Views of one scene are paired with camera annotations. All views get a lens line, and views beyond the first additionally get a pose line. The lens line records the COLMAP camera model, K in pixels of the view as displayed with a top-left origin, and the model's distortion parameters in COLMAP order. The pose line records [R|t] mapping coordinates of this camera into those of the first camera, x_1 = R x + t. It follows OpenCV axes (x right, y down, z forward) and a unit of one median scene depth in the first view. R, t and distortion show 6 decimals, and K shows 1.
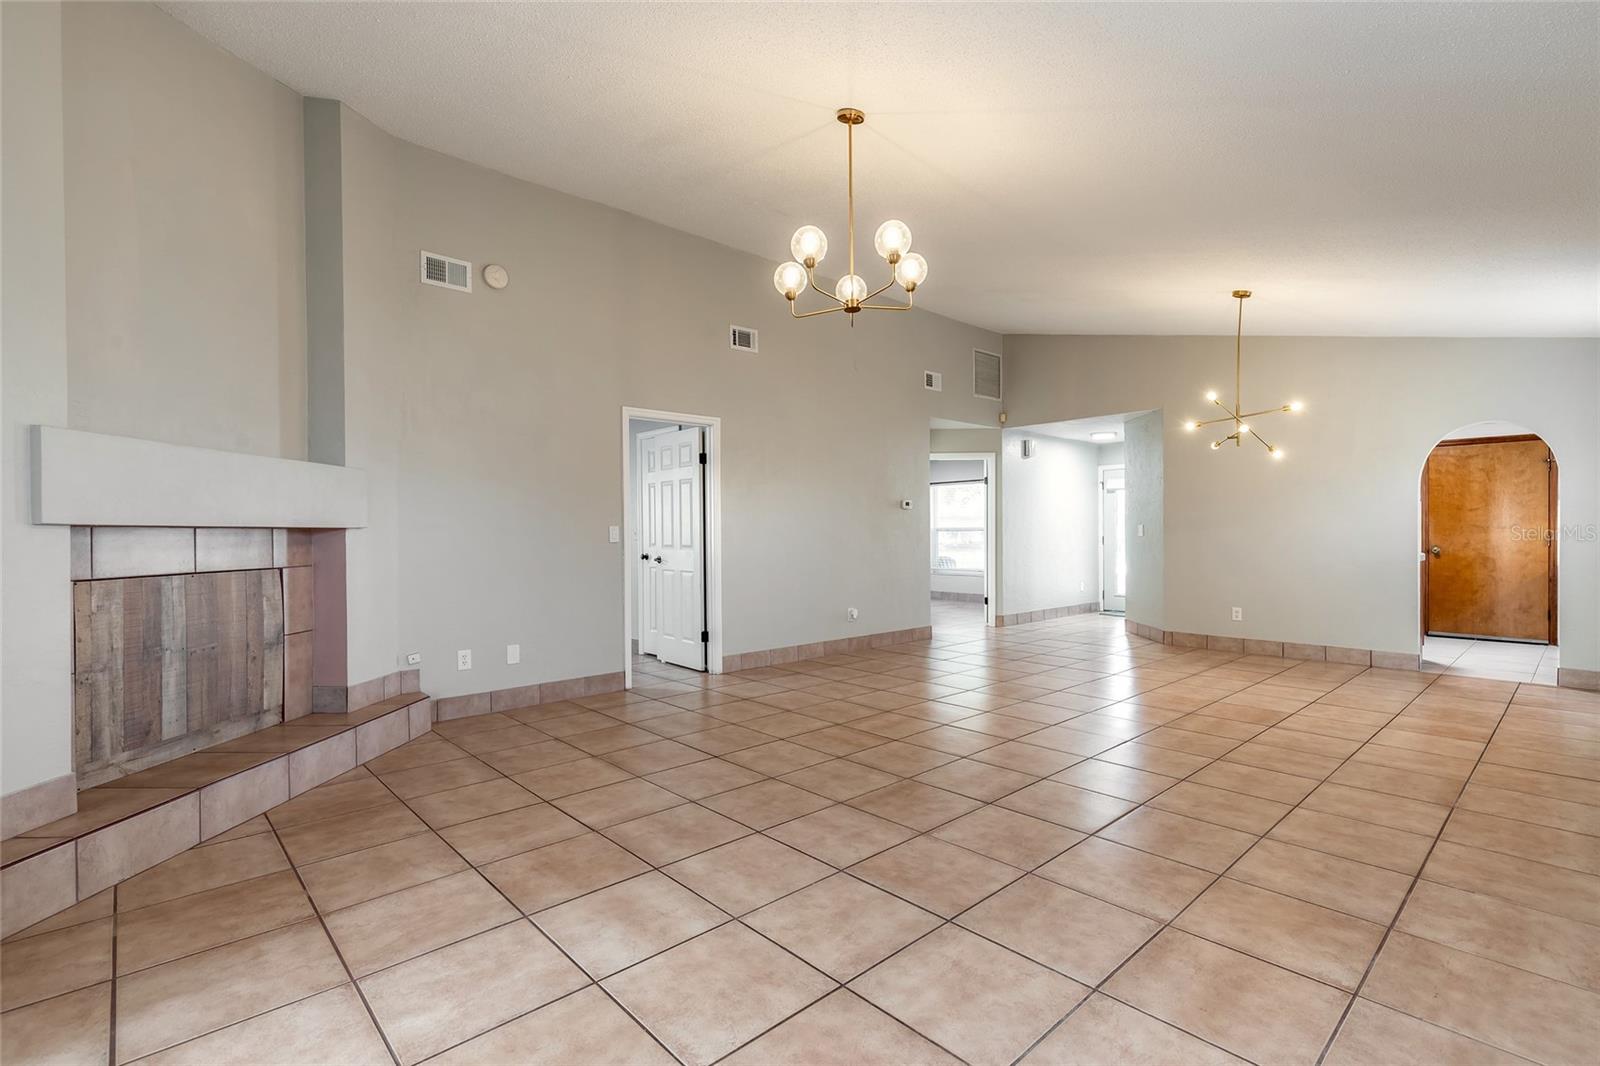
lens RADIAL K [[735.5, 0, 810.7], [0, 735.5, 535.4], [0, 0, 1]] dist [0.006282, -0.000844]
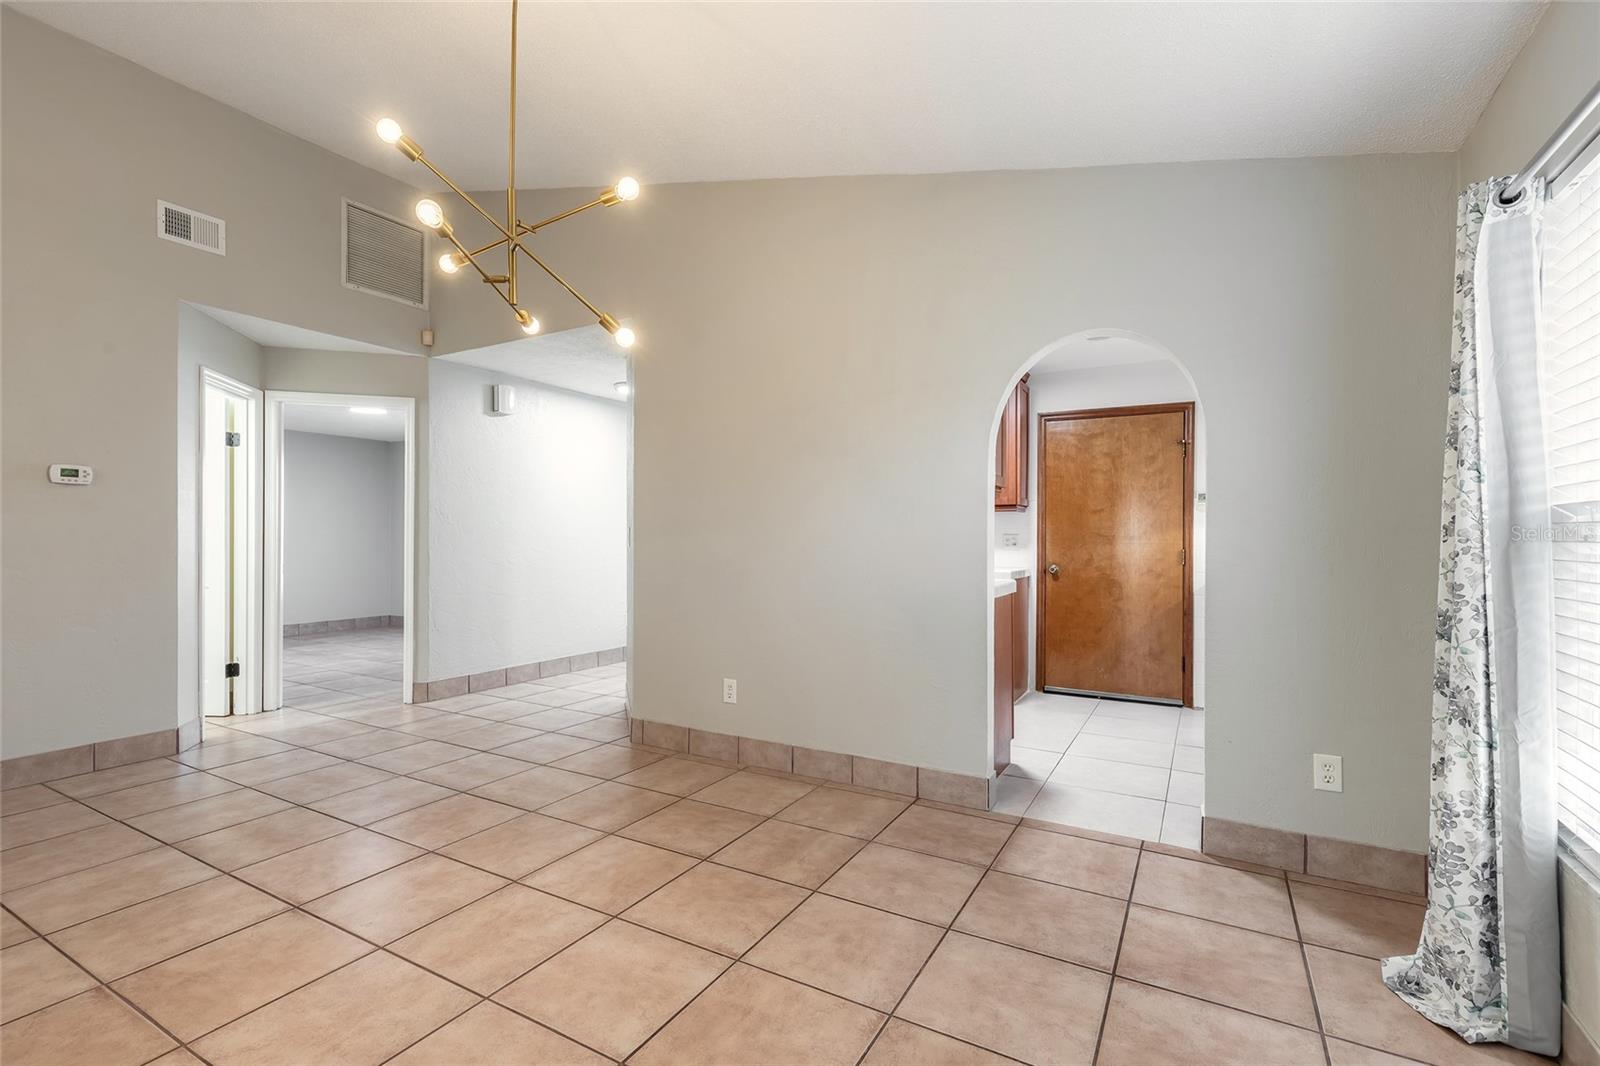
lens RADIAL K [[722.5, 0, 795.9], [0, 722.5, 536.1], [0, 0, 1]] dist [0.006568, -0.000794]
pose [[0.955417, 0.010137, 0.295087, 0.837952], [-0.007840, 0.999929, -0.008967, -0.006579], [-0.295157, 0.006254, 0.955428, 0.852944]]
